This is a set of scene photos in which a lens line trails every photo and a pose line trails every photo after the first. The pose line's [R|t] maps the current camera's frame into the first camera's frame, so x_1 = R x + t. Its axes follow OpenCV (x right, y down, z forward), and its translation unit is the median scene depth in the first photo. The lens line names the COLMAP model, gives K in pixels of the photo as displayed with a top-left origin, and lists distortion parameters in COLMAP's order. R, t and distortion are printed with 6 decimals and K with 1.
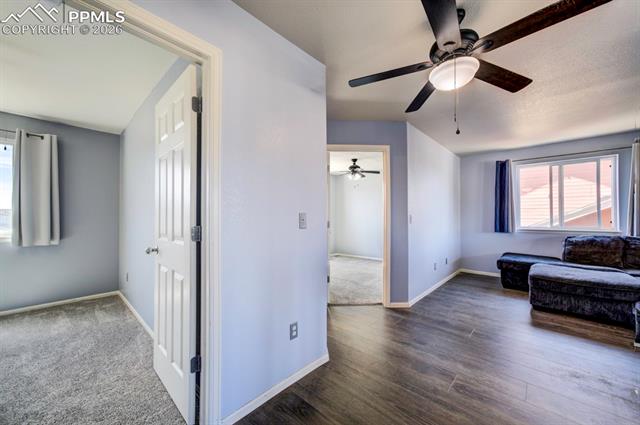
lens RADIAL K [[241.3, 0, 320.0], [0, 241.3, 212.5], [0, 0, 1]] dist [0.002277, 0.000257]
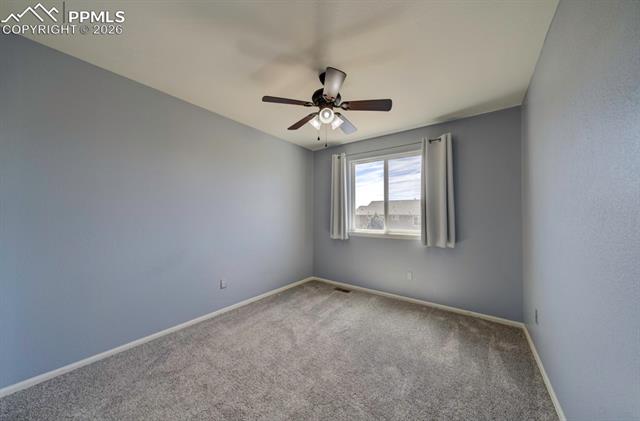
lens RADIAL K [[214.1, 0, 320.0], [0, 214.1, 210.5], [0, 0, 1]] dist [0.001070, 0.000028]
pose [[0.107599, -0.010664, -0.994137, -0.319188], [0.012610, 0.999877, -0.009360, -0.012310], [0.994114, -0.011529, 0.107720, 0.407869]]
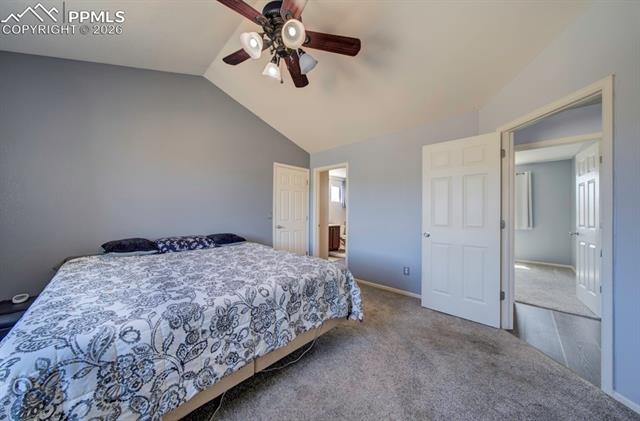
lens RADIAL K [[214.1, 0, 320.0], [0, 214.1, 210.5], [0, 0, 1]] dist [0.001070, 0.000028]
pose [[-0.023821, -0.002905, -0.999712, 0.601007], [0.007062, 0.999970, -0.003074, -0.023449], [0.999691, -0.007133, -0.023800, -0.584462]]
